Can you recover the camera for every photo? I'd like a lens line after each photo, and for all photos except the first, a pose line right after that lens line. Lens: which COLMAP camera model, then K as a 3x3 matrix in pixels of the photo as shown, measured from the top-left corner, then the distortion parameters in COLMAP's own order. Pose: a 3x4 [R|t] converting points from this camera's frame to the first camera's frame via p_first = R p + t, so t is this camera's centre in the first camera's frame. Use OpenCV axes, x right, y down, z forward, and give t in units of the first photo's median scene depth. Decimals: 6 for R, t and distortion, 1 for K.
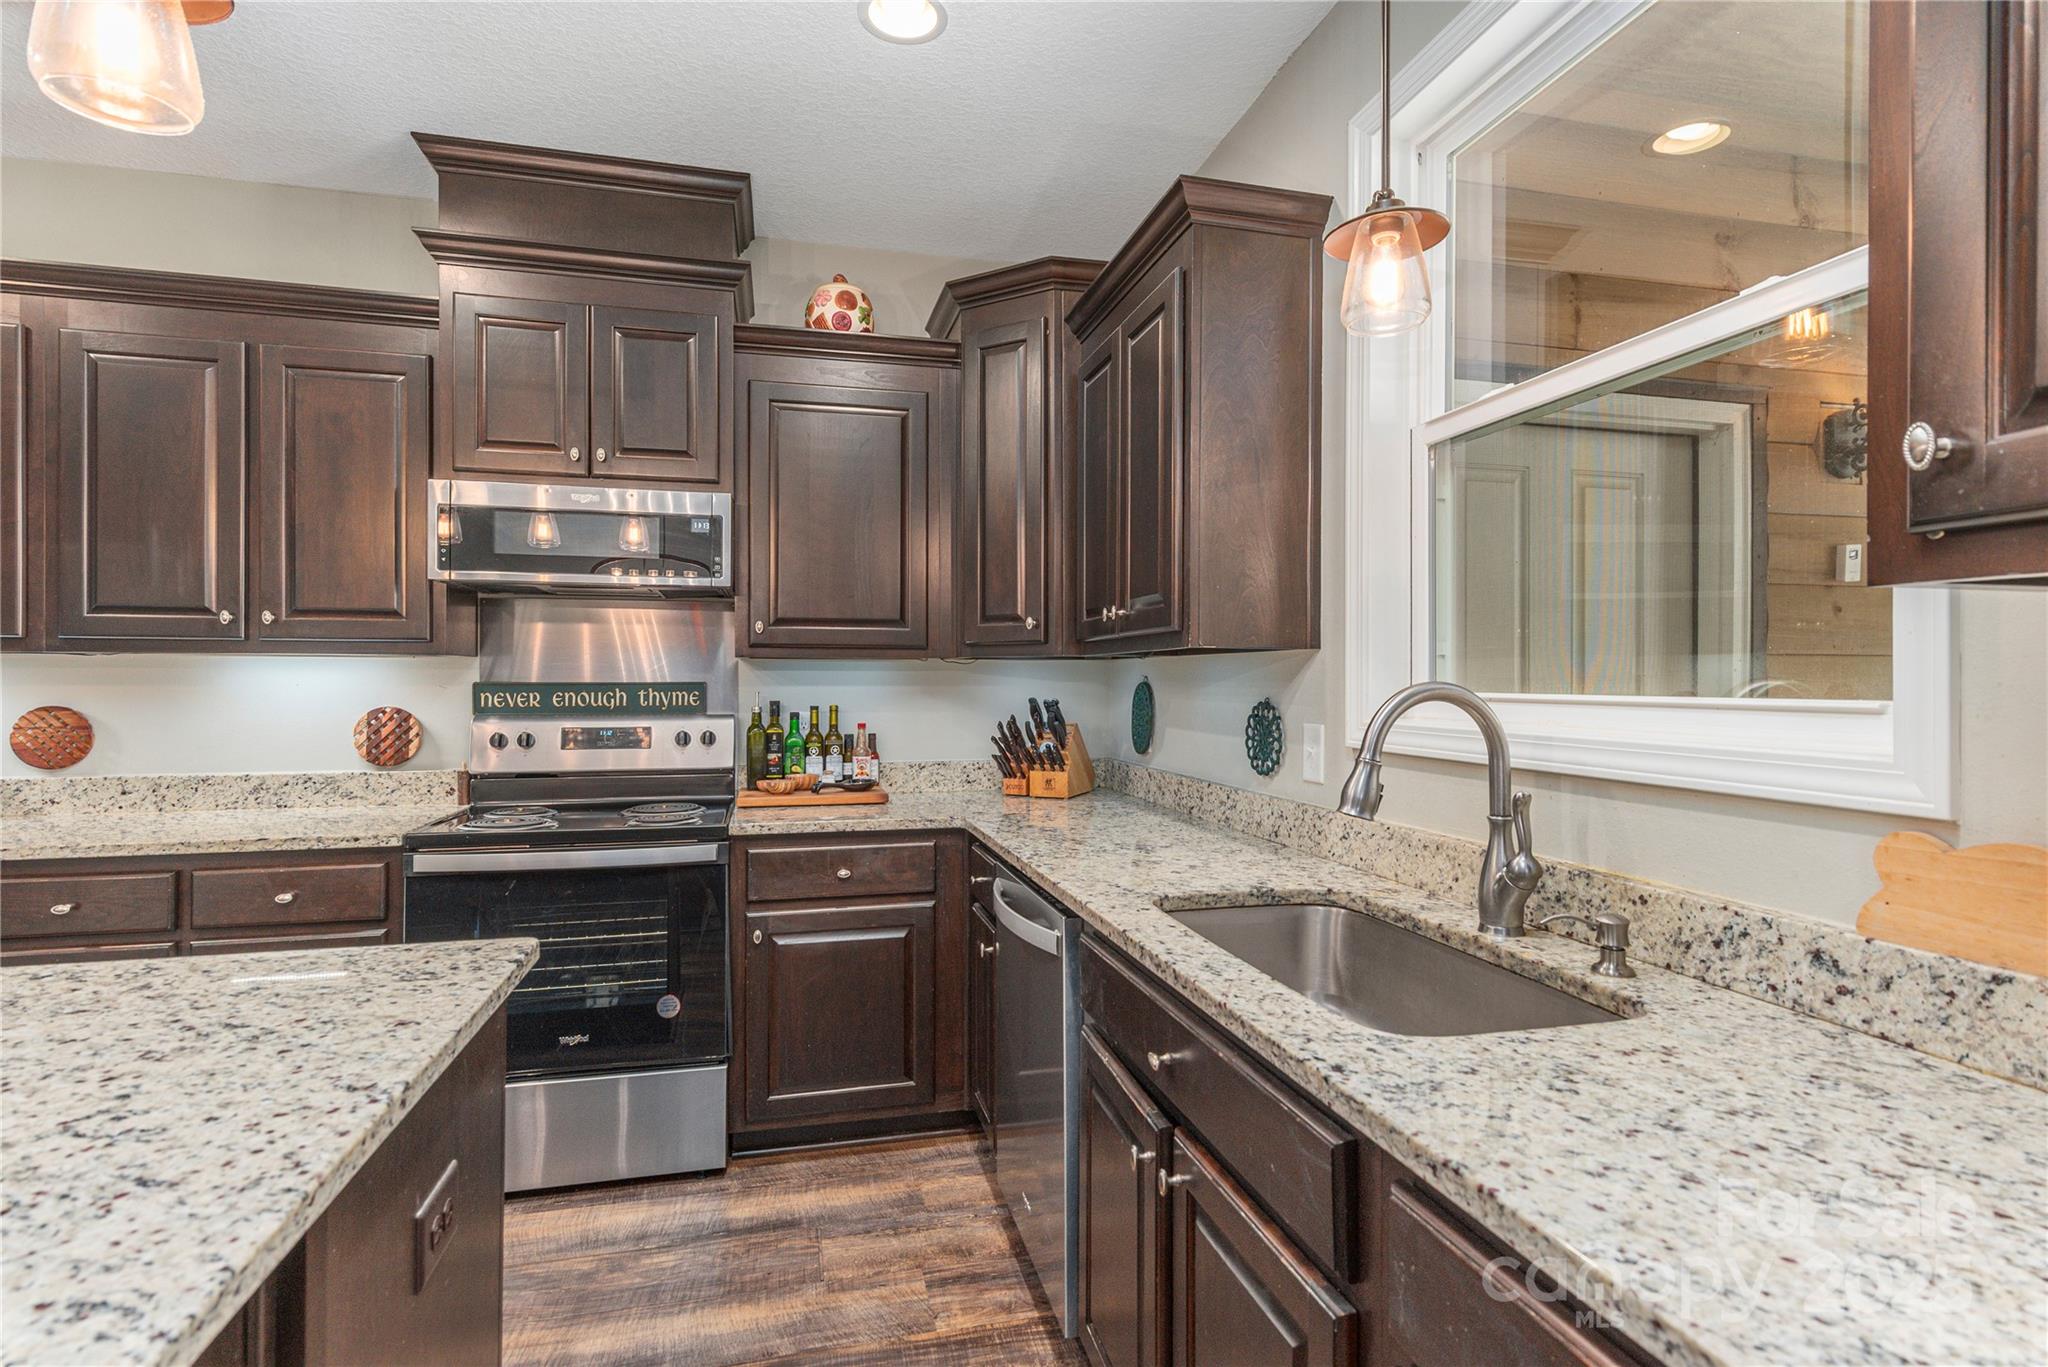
lens RADIAL K [[1003.3, 0, 1022.8], [0, 1003.3, 678.1], [0, 0, 1]] dist [0.009268, -0.000490]
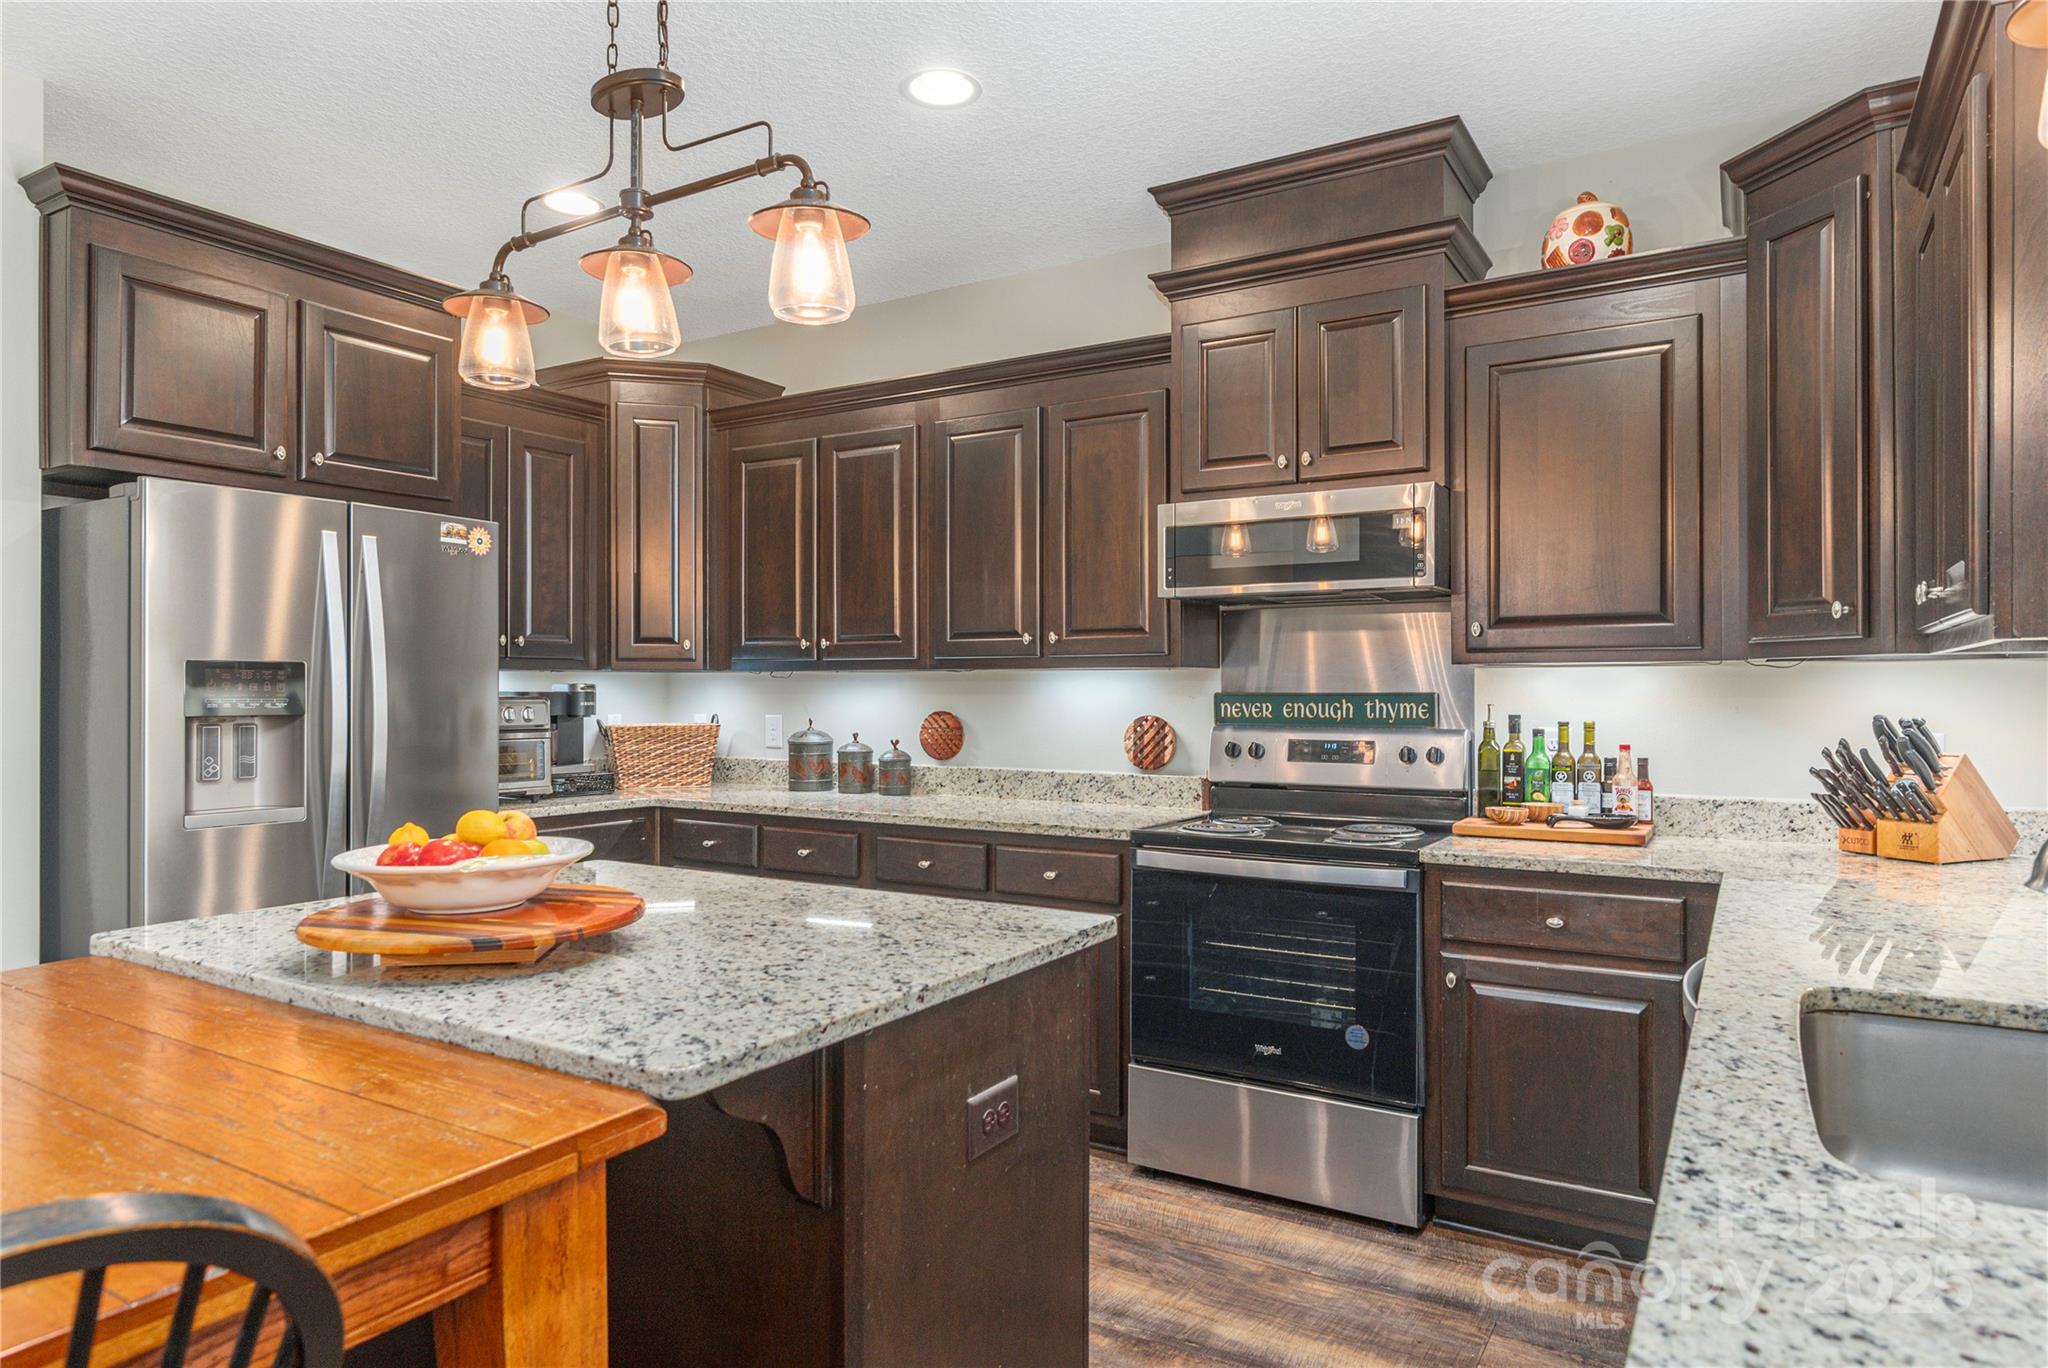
lens RADIAL K [[1215.5, 0, 1021.1], [0, 1215.5, 688.8], [0, 0, 1]] dist [0.001496, -0.000725]
pose [[0.703736, -0.002567, -0.710457, 0.224491], [0.002654, 0.999996, -0.000984, 0.000700], [0.710457, -0.001193, 0.703740, -0.022819]]
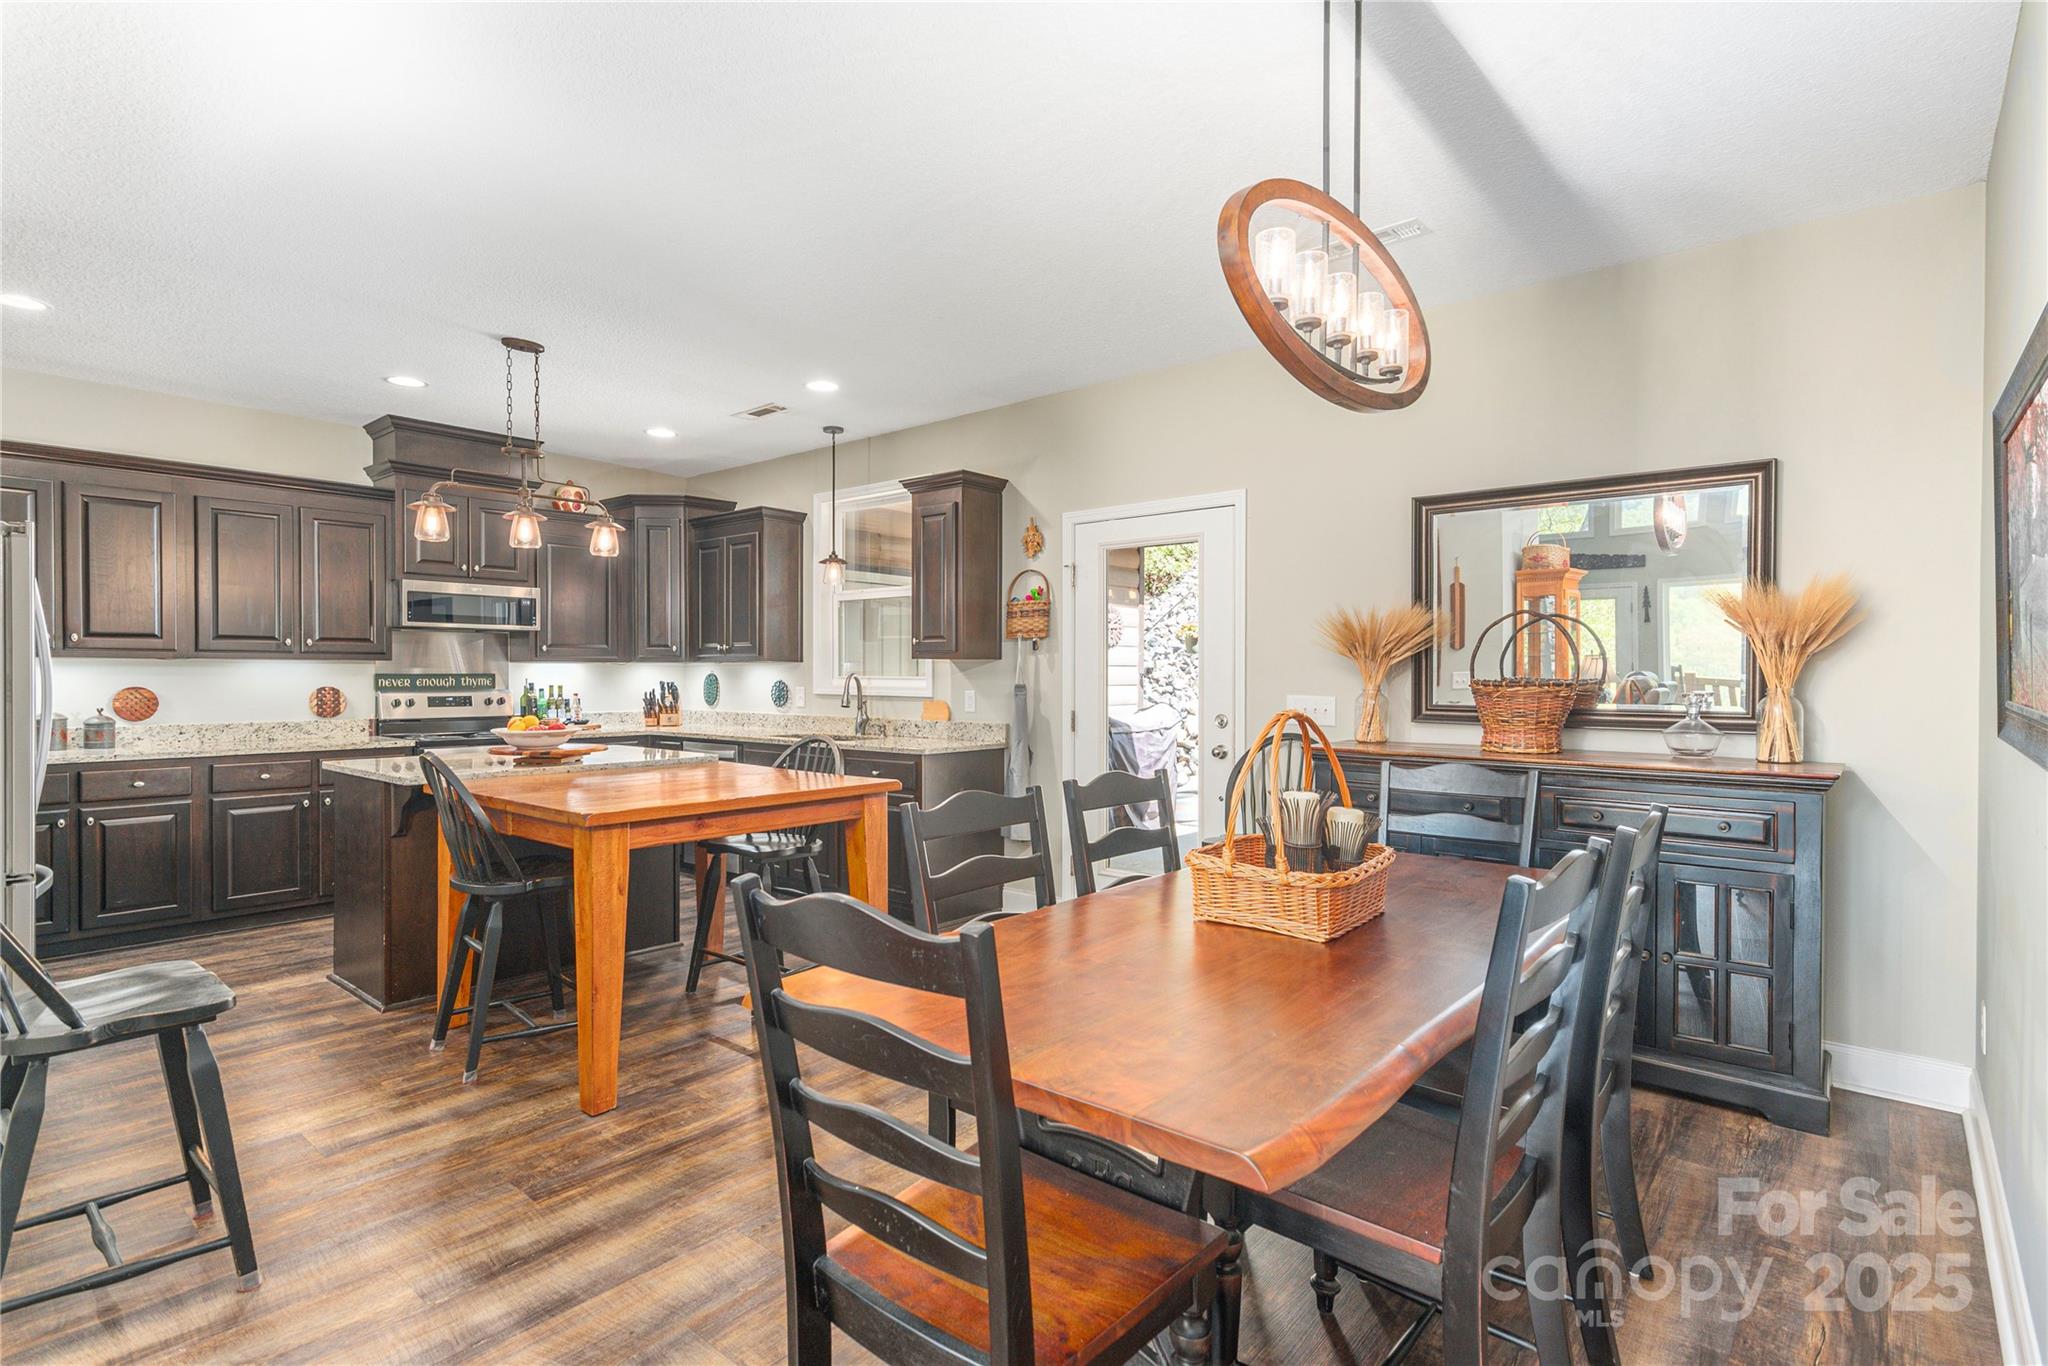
lens RADIAL K [[1003.3, 0, 1024.8], [0, 1003.3, 684.9], [0, 0, 1]] dist [0.009268, -0.000490]
pose [[0.809186, -0.007511, 0.587505, -0.752953], [-0.001215, 0.999895, 0.014457, -0.004148], [-0.587551, -0.012413, 0.809092, -1.469758]]
